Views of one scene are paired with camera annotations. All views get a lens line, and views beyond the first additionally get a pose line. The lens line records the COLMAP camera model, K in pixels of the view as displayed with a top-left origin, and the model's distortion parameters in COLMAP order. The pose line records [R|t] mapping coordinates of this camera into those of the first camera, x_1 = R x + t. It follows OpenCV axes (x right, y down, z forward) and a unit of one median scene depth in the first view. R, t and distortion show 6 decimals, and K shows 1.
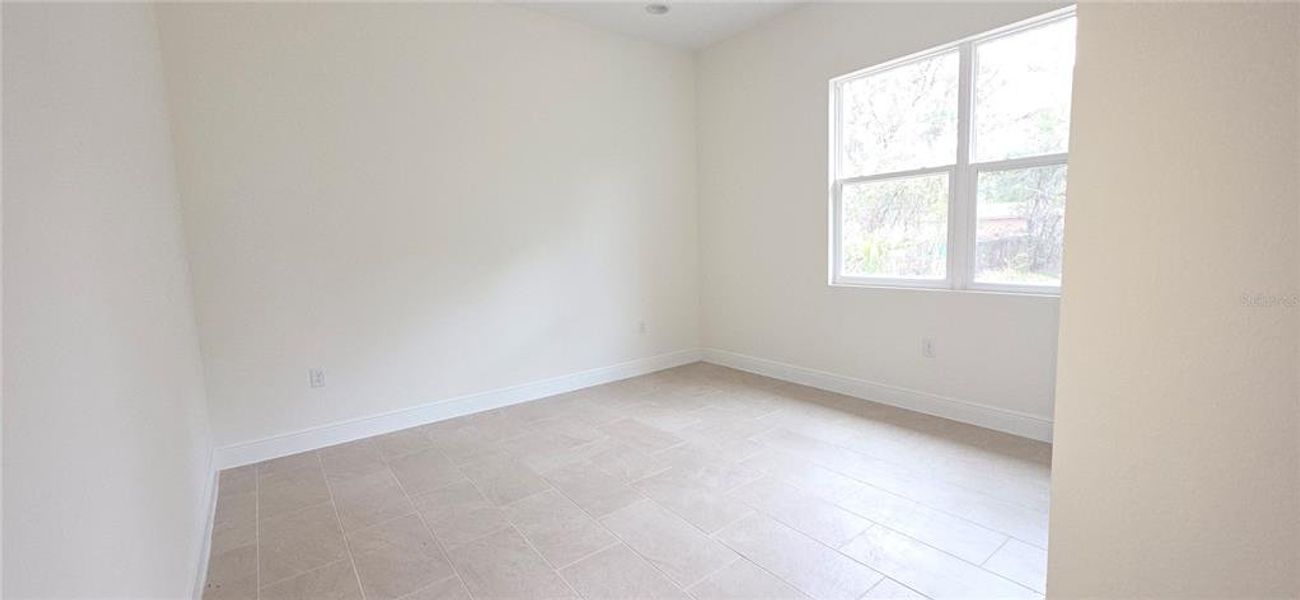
lens RADIAL K [[526.2, 0, 654.0], [0, 526.2, 302.4], [0, 0, 1]] dist [0.002837, 0.000070]
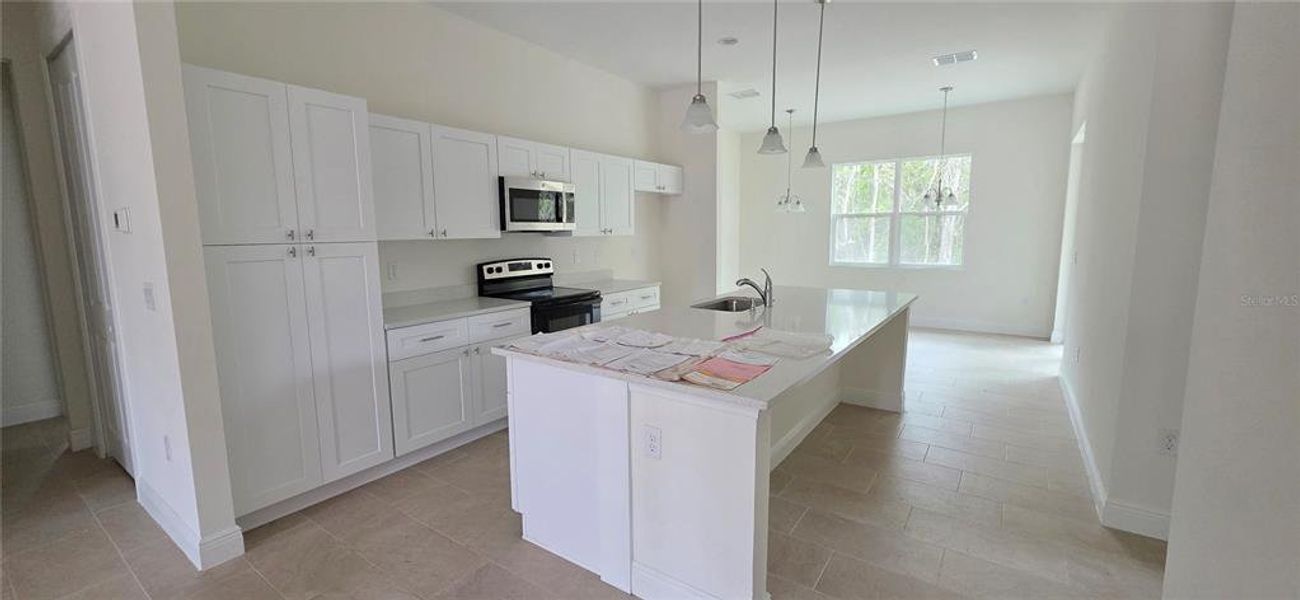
lens RADIAL K [[526.2, 0, 640.9], [0, 526.2, 301.1], [0, 0, 1]] dist [0.002837, 0.000070]
pose [[0.949549, 0.007310, 0.313535, -1.205642], [-0.001918, 0.999845, -0.017504, 0.170794], [-0.313614, 0.016019, 0.949415, -0.834052]]
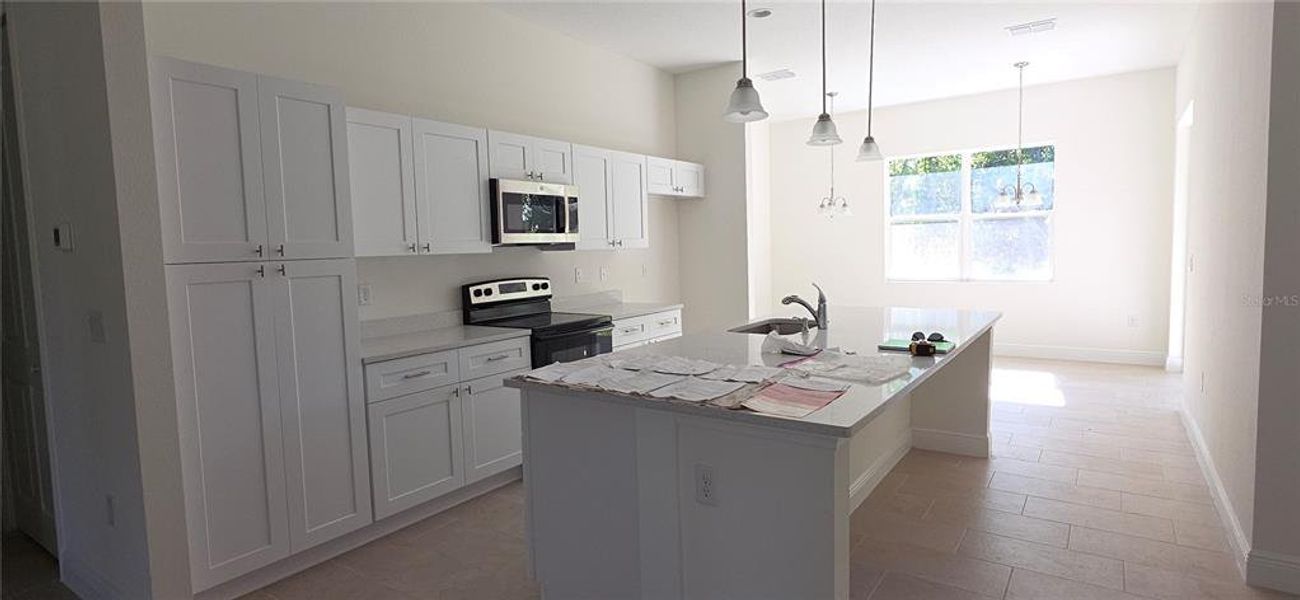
lens RADIAL K [[663.4, 0, 650.2], [0, 663.4, 295.8], [0, 0, 1]] dist [0.001670, 0.001907]
pose [[0.947989, 0.006354, 0.318241, -1.231756], [0.017618, 0.997221, -0.072392, 0.177763], [-0.317816, 0.074233, 0.945242, -0.849063]]
